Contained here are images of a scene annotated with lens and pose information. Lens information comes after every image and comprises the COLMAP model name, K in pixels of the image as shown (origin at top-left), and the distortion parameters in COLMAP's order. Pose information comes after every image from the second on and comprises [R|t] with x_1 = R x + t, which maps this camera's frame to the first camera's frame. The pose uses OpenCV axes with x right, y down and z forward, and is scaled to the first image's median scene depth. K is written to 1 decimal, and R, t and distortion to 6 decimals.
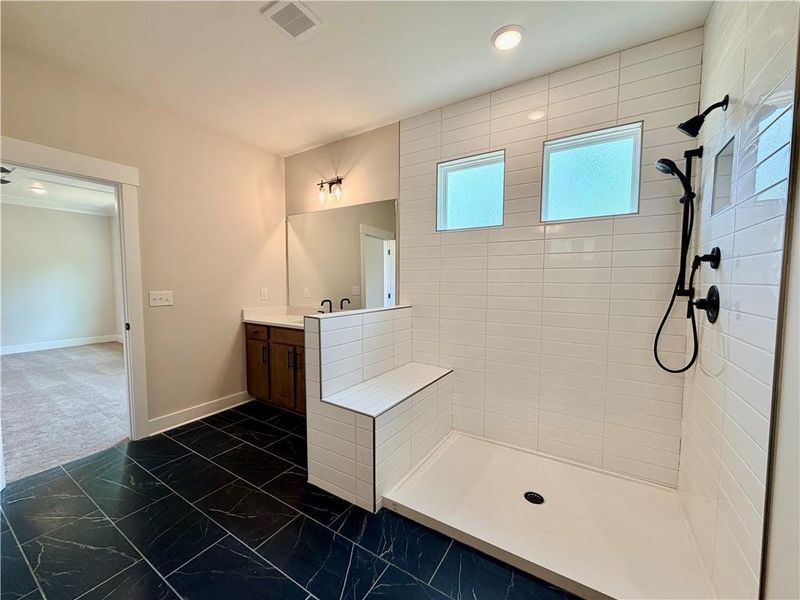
lens RADIAL K [[318.3, 0, 397.2], [0, 318.3, 299.7], [0, 0, 1]] dist [0.001200, 0.000100]
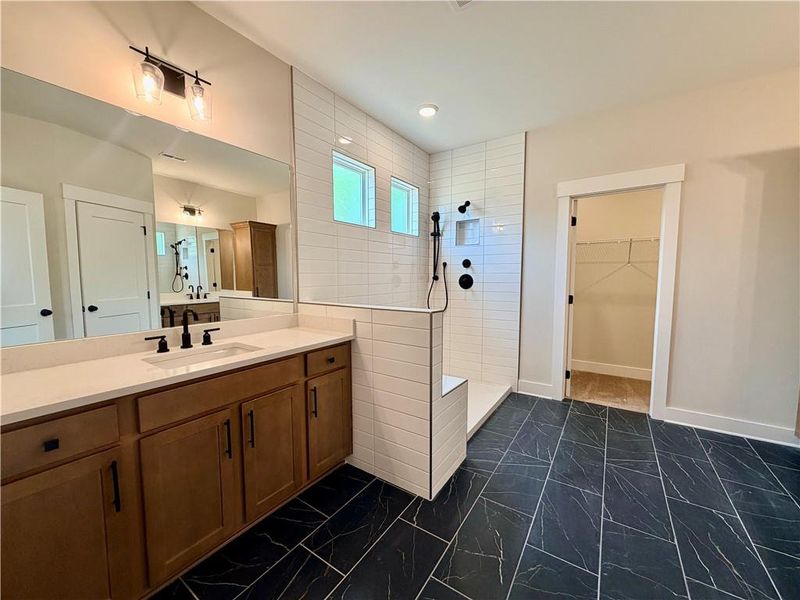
lens RADIAL K [[318.3, 0, 397.2], [0, 318.3, 299.7], [0, 0, 1]] dist [0.001200, 0.000100]
pose [[0.036046, -0.081069, 0.996056, -1.010260], [0.062037, 0.994963, 0.078735, -0.047413], [-0.997423, 0.058954, 0.040894, 0.931242]]
